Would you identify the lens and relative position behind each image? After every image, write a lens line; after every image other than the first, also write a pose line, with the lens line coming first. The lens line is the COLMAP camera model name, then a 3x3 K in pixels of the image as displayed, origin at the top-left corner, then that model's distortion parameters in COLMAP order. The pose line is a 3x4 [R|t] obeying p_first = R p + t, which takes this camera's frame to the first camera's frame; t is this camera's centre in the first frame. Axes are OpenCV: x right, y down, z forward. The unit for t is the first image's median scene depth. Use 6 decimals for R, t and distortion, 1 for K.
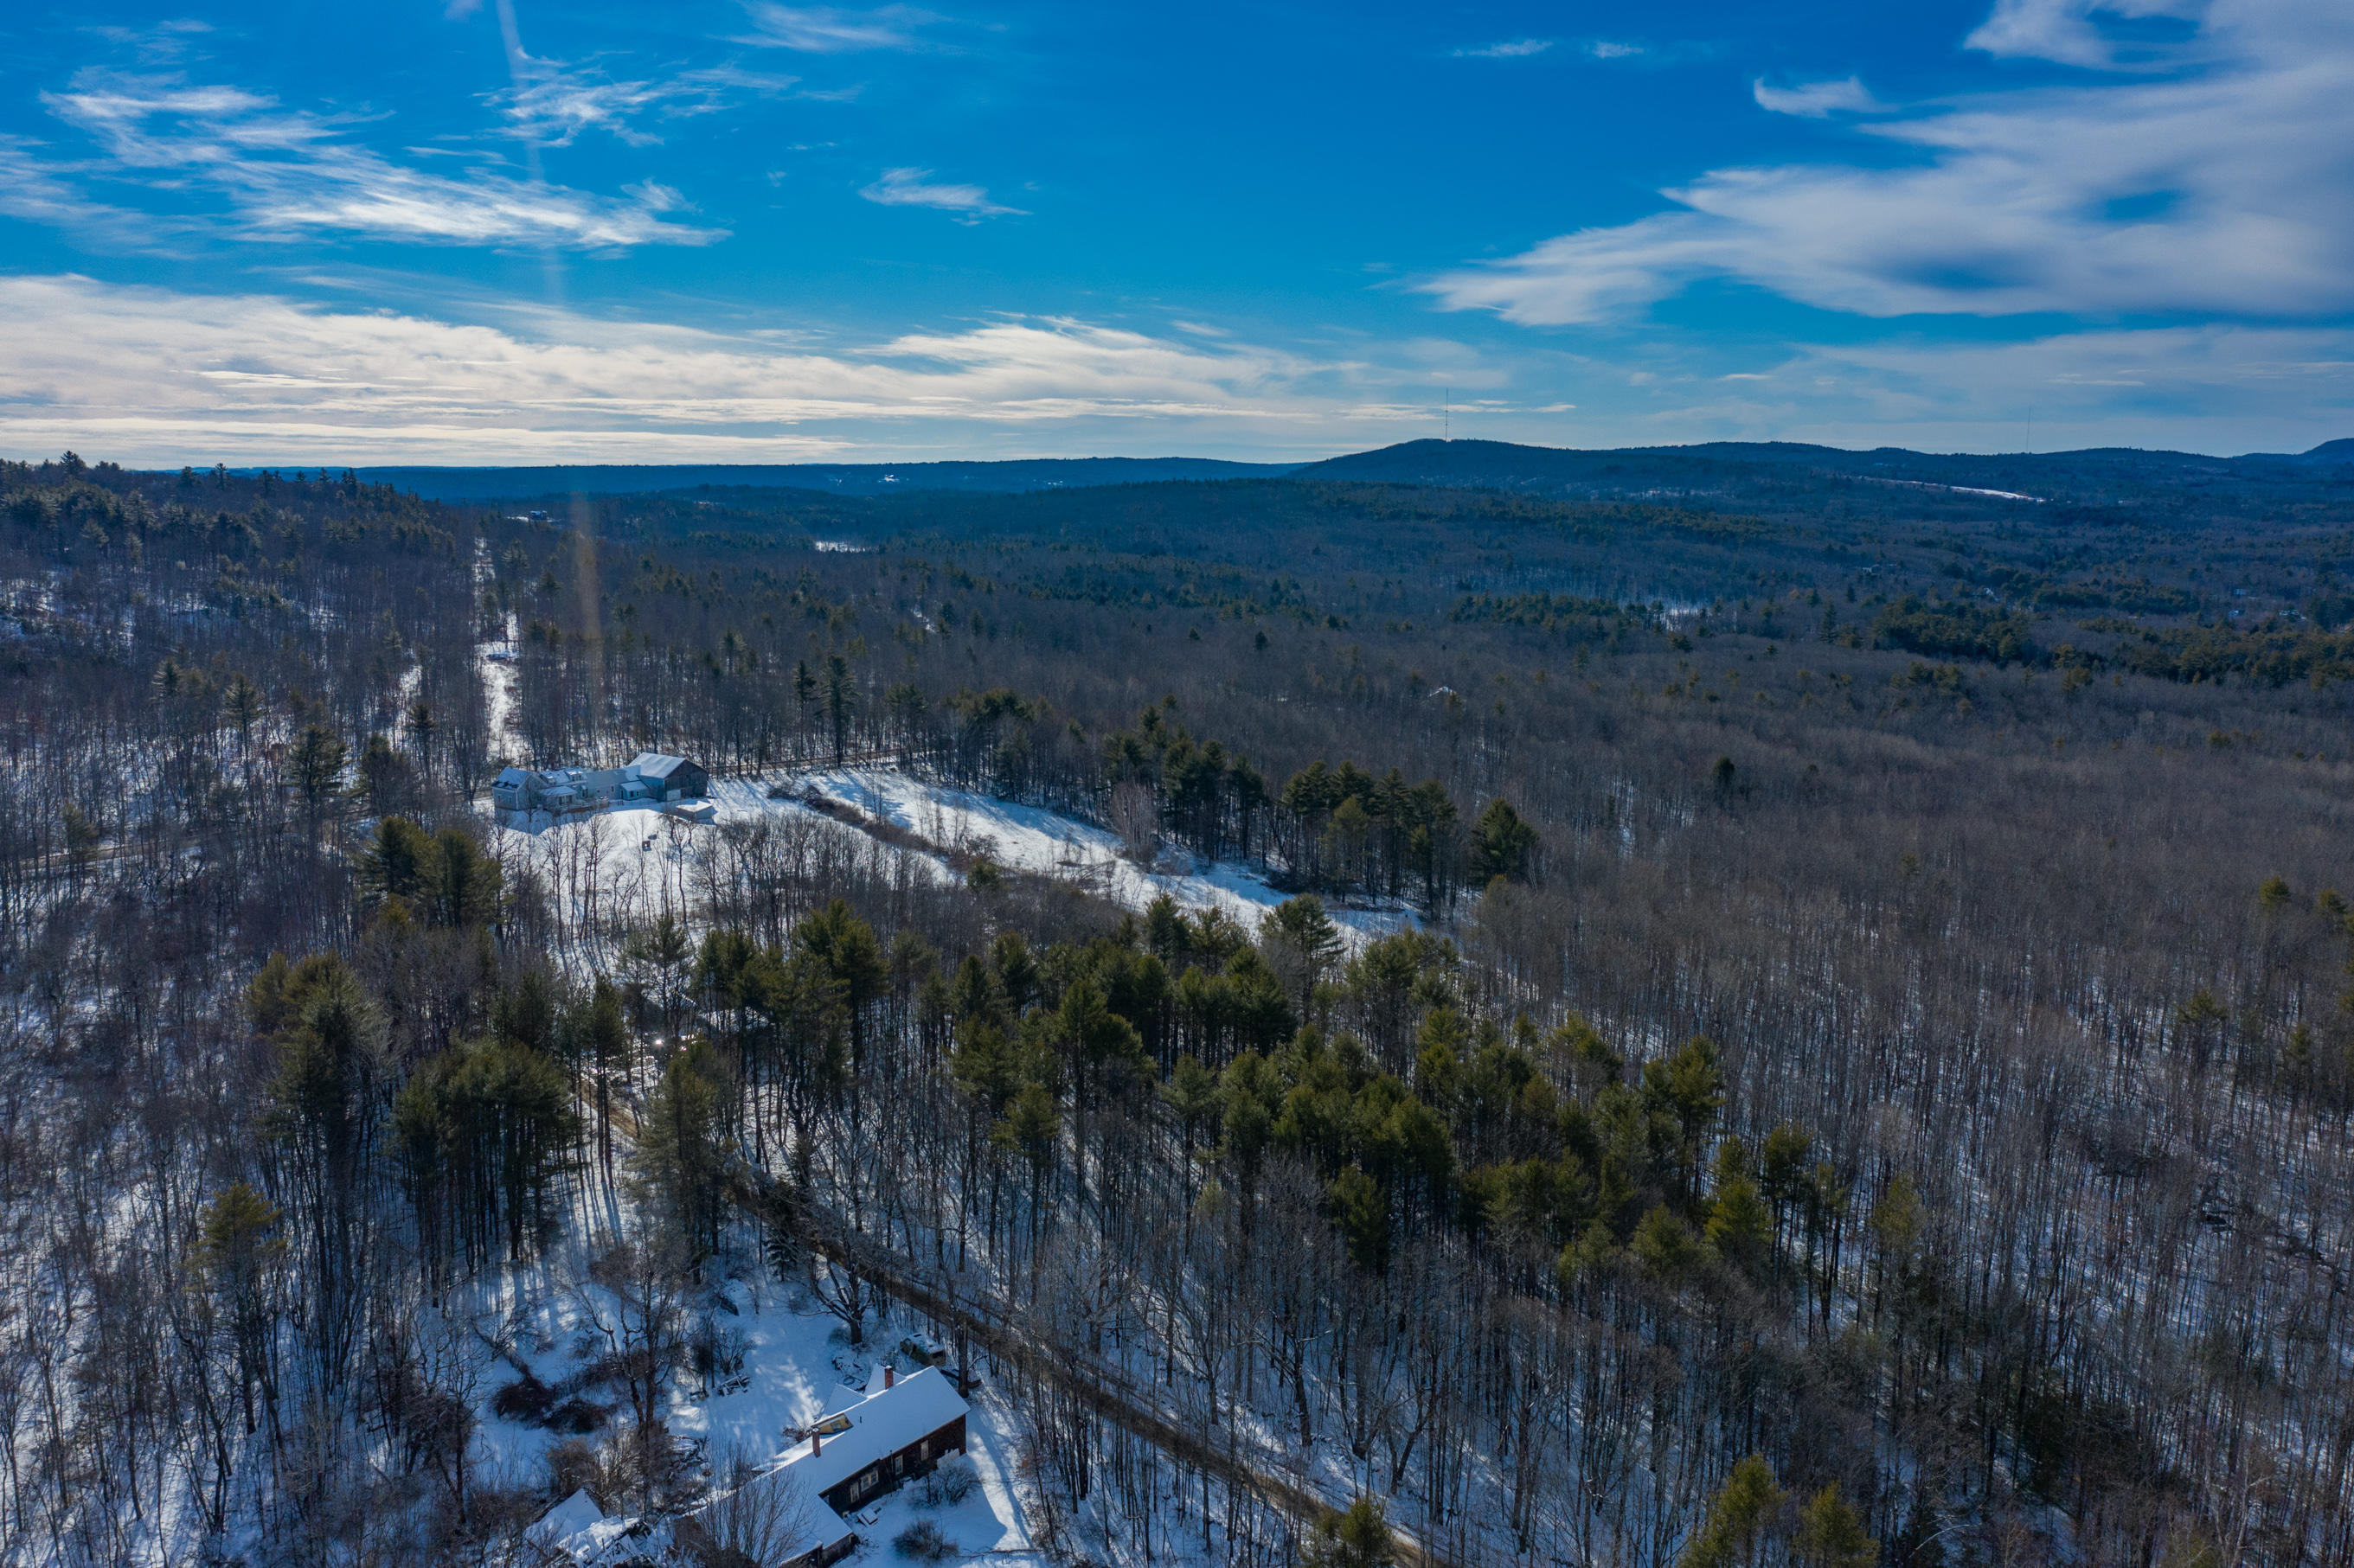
lens RADIAL K [[1862.0, 0, 1182.3], [0, 1862.0, 788.5], [0, 0, 1]] dist [-0.014661, 0.005707]
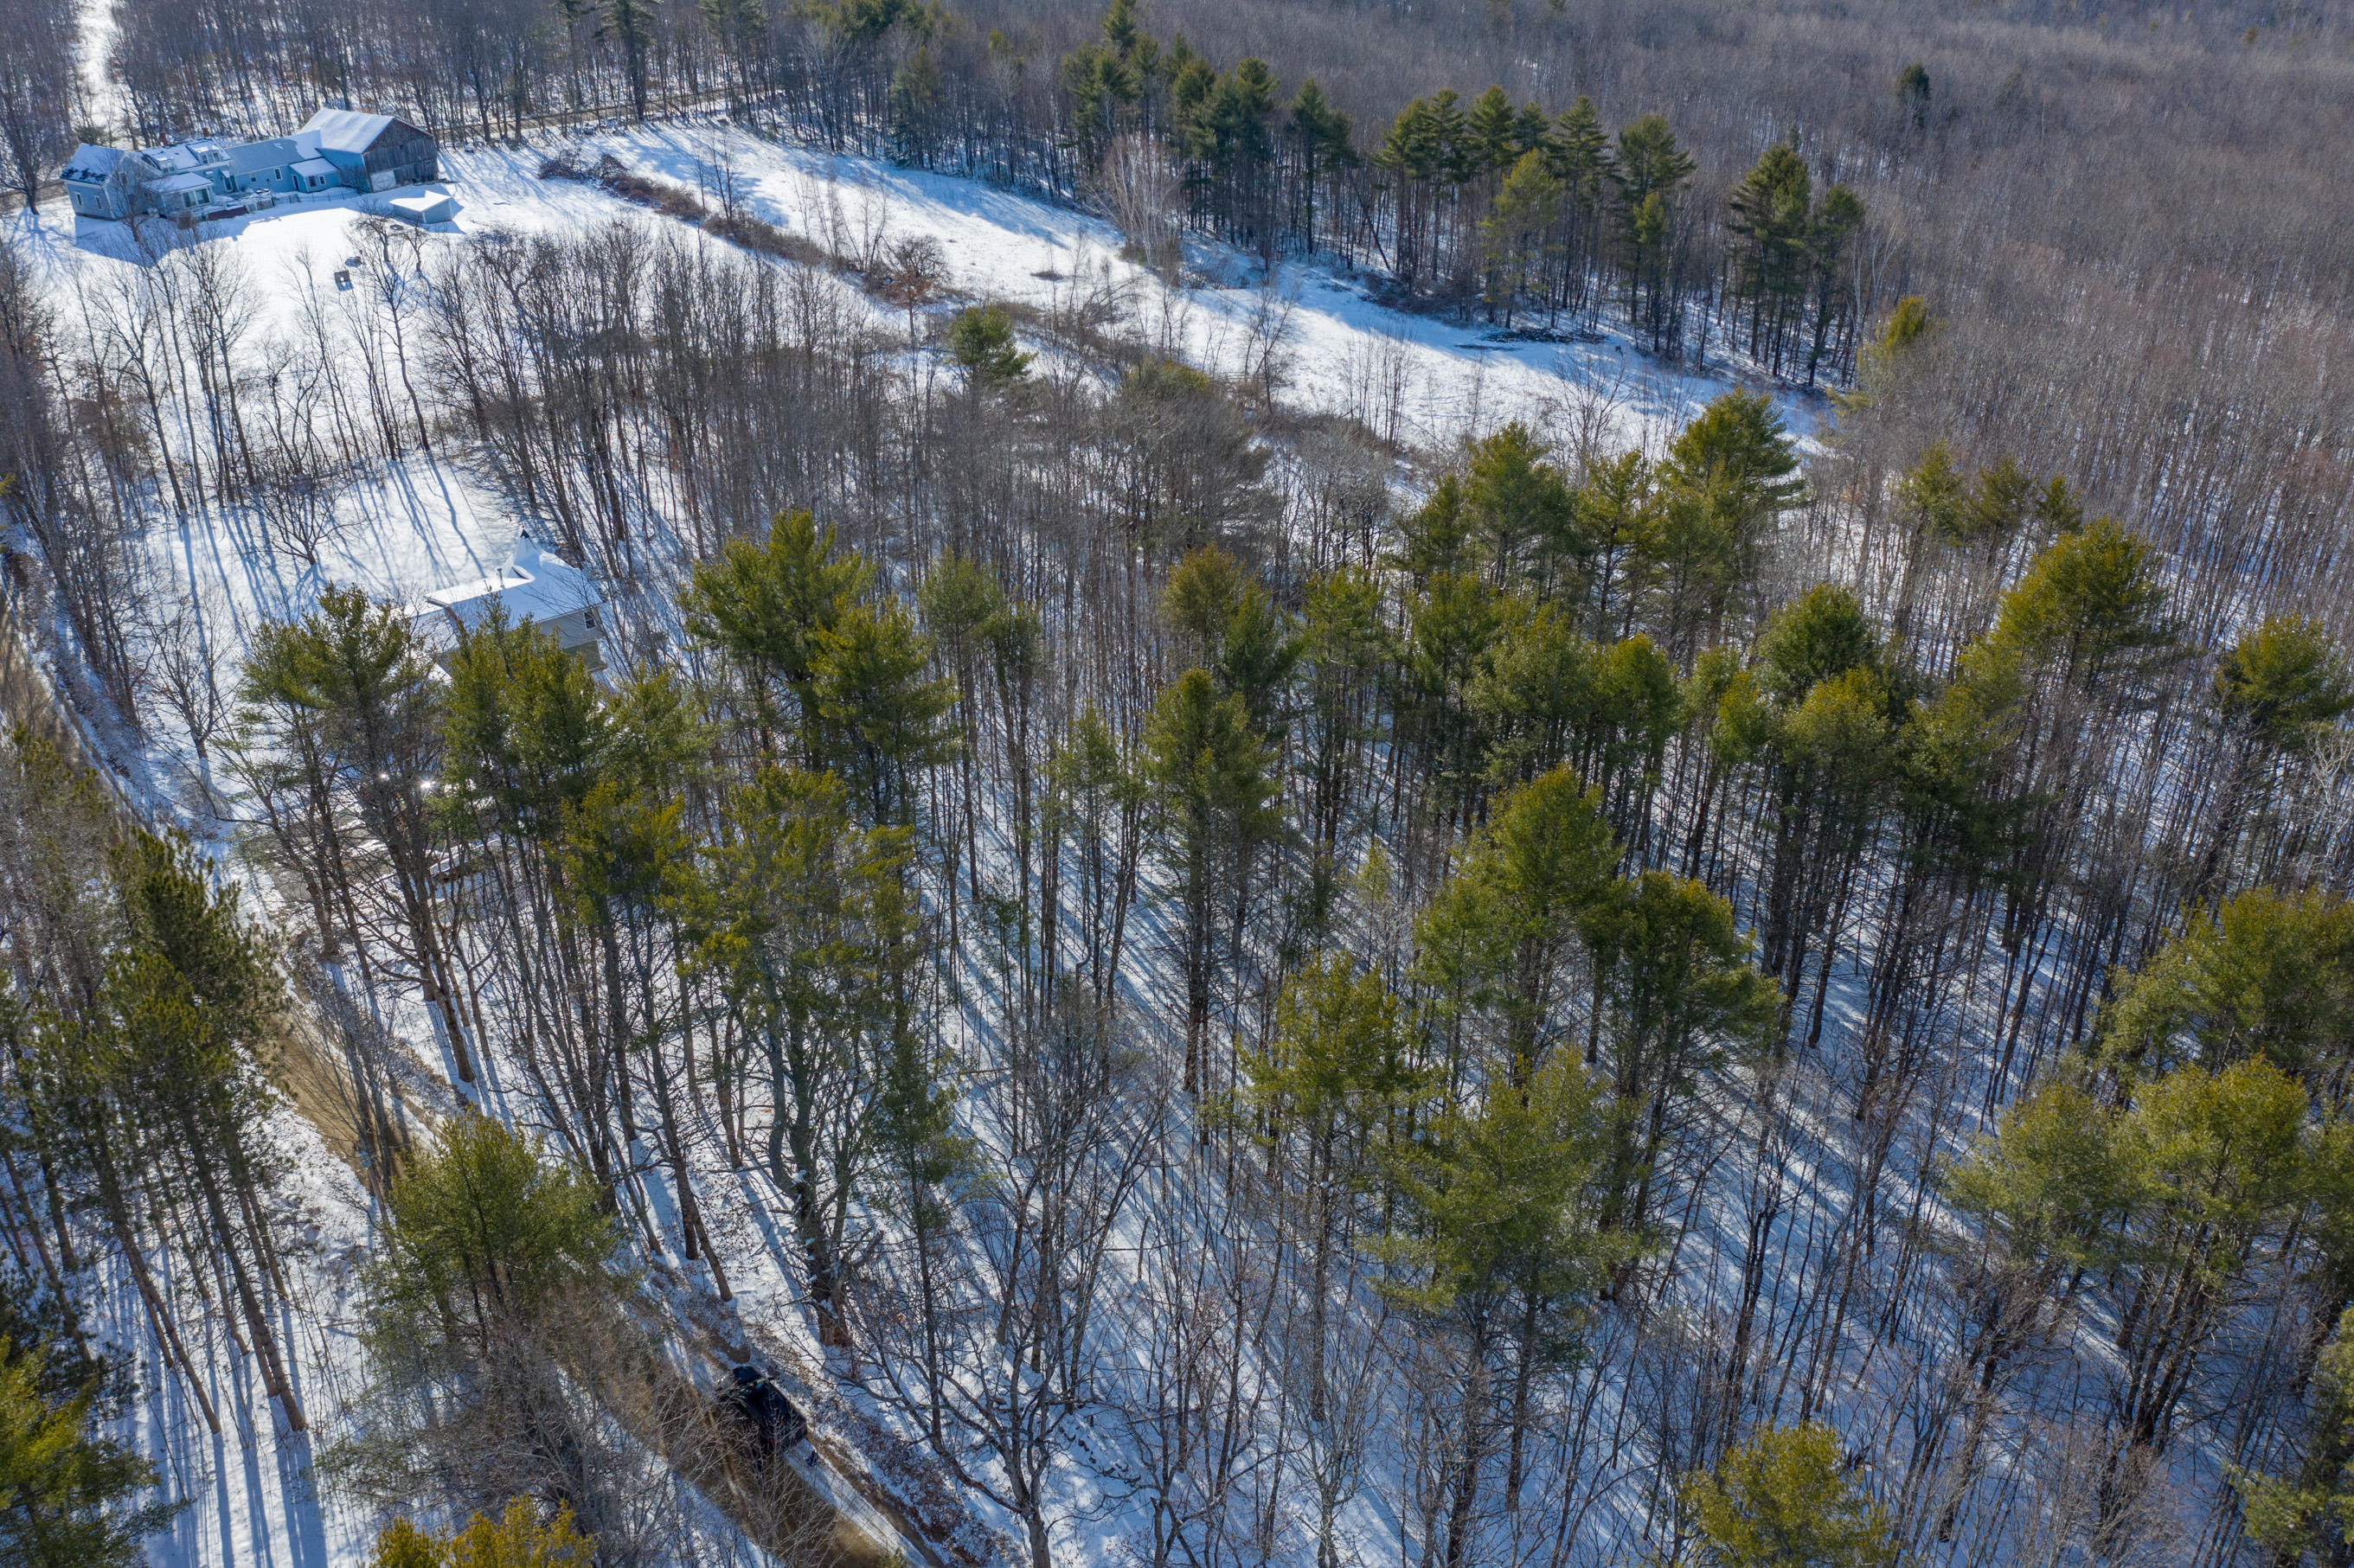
lens RADIAL K [[1862.0, 0, 1182.3], [0, 1862.0, 788.5], [0, 0, 1]] dist [-0.014661, 0.005707]
pose [[0.994110, -0.062766, 0.088348, -0.077680], [0.029179, 0.940127, 0.339572, -0.007887], [-0.104372, -0.334994, 0.936422, 0.330408]]
